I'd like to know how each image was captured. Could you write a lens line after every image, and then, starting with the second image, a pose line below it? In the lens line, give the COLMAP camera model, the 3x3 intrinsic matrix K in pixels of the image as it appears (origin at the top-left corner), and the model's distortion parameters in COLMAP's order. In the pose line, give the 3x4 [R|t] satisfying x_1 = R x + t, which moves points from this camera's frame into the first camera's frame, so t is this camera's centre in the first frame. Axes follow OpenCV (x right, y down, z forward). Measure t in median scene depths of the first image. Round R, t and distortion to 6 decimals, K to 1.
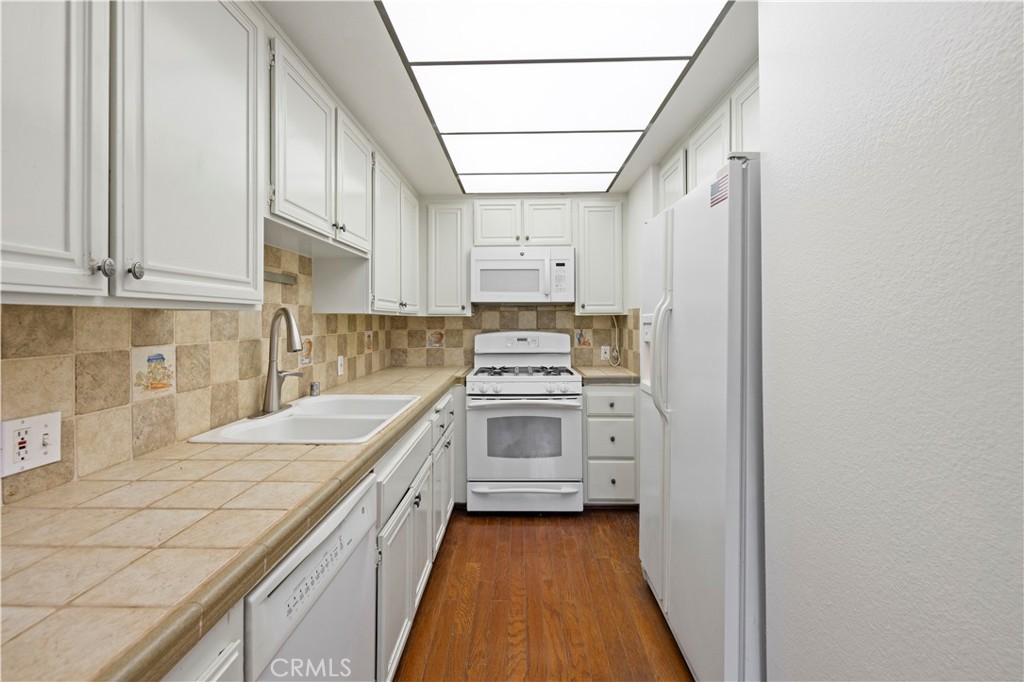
lens RADIAL K [[438.4, 0, 502.9], [0, 438.4, 315.3], [0, 0, 1]] dist [-0.001366, -0.000068]
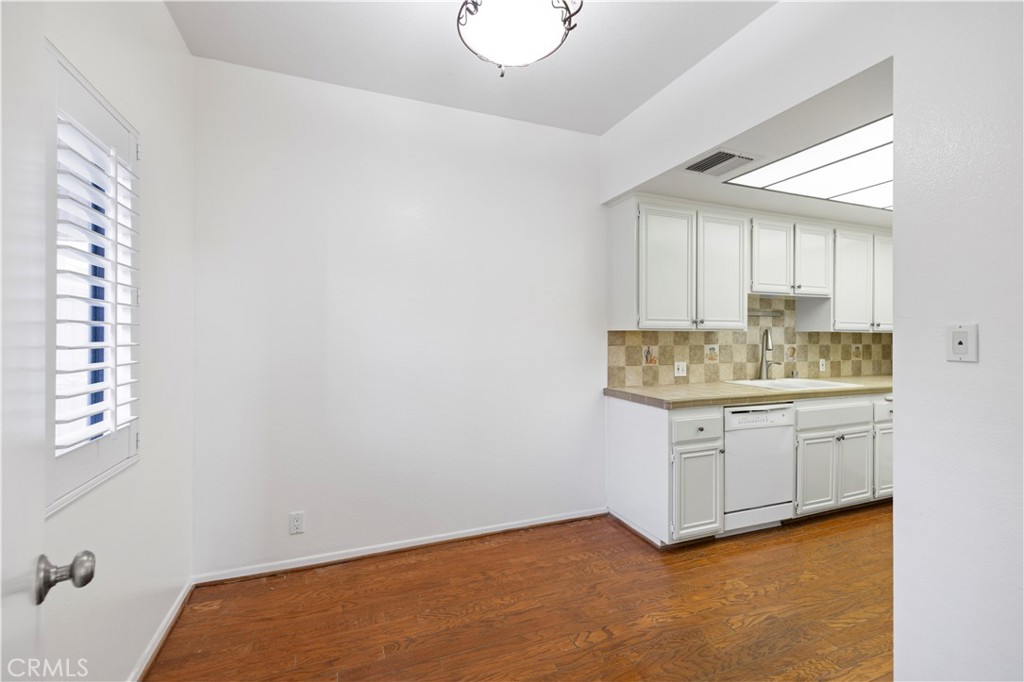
lens RADIAL K [[438.4, 0, 509.0], [0, 438.4, 336.8], [0, 0, 1]] dist [-0.001366, -0.000068]
pose [[0.395445, 0.000636, -0.918489, 1.048221], [0.006944, 0.999969, 0.003682, 0.002030], [0.918463, -0.007834, 0.395428, -1.073019]]
